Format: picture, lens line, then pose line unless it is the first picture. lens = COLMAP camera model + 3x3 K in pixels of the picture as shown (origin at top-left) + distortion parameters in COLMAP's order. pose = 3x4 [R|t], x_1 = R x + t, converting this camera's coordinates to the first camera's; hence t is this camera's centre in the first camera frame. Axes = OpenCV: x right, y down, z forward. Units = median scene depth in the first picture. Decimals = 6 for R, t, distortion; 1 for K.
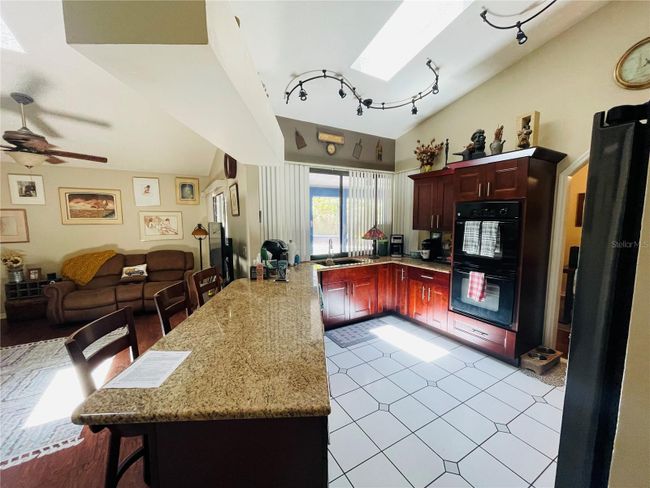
lens RADIAL K [[263.4, 0, 325.0], [0, 263.4, 244.0], [0, 0, 1]] dist [-0.001091, 0.000171]
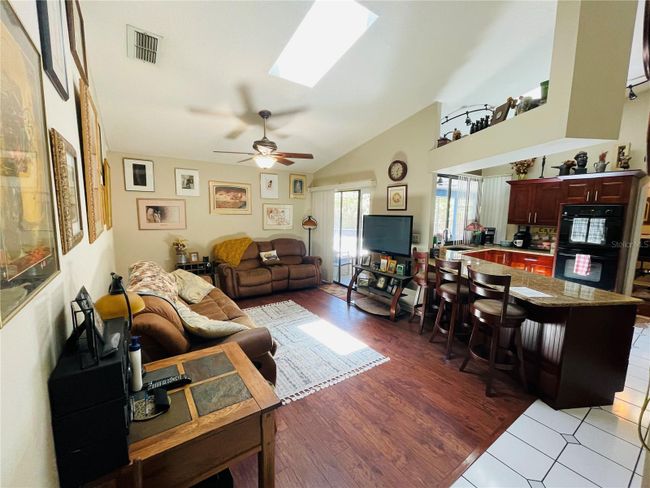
lens RADIAL K [[276.6, 0, 325.0], [0, 276.6, 244.0], [0, 0, 1]] dist [0.000786, -0.000056]
pose [[0.995723, 0.011357, 0.091694, -0.682488], [-0.012961, 0.999773, 0.016916, 0.031758], [-0.091481, -0.018032, 0.995644, -0.254296]]
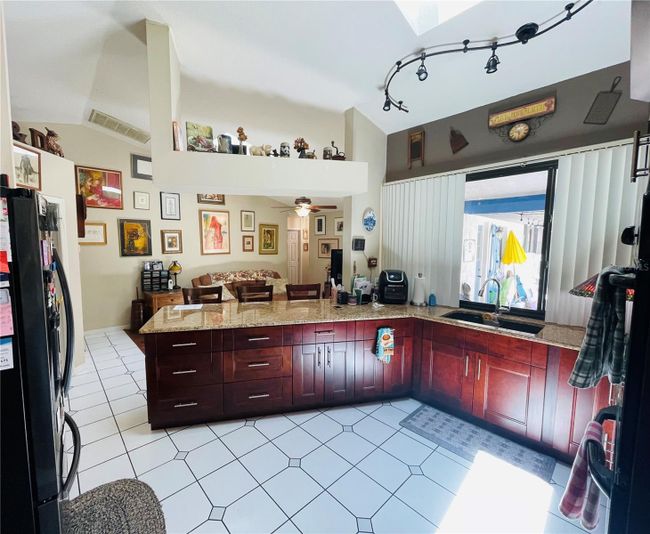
lens RADIAL K [[282.7, 0, 285.1], [0, 282.7, 266.7], [0, 0, 1]] dist [-0.000828, -0.000119]
pose [[0.167697, 0.086155, -0.982067, 0.582848], [-0.107838, 0.991799, 0.068594, -0.045837], [0.979923, 0.094401, 0.175613, 0.398843]]
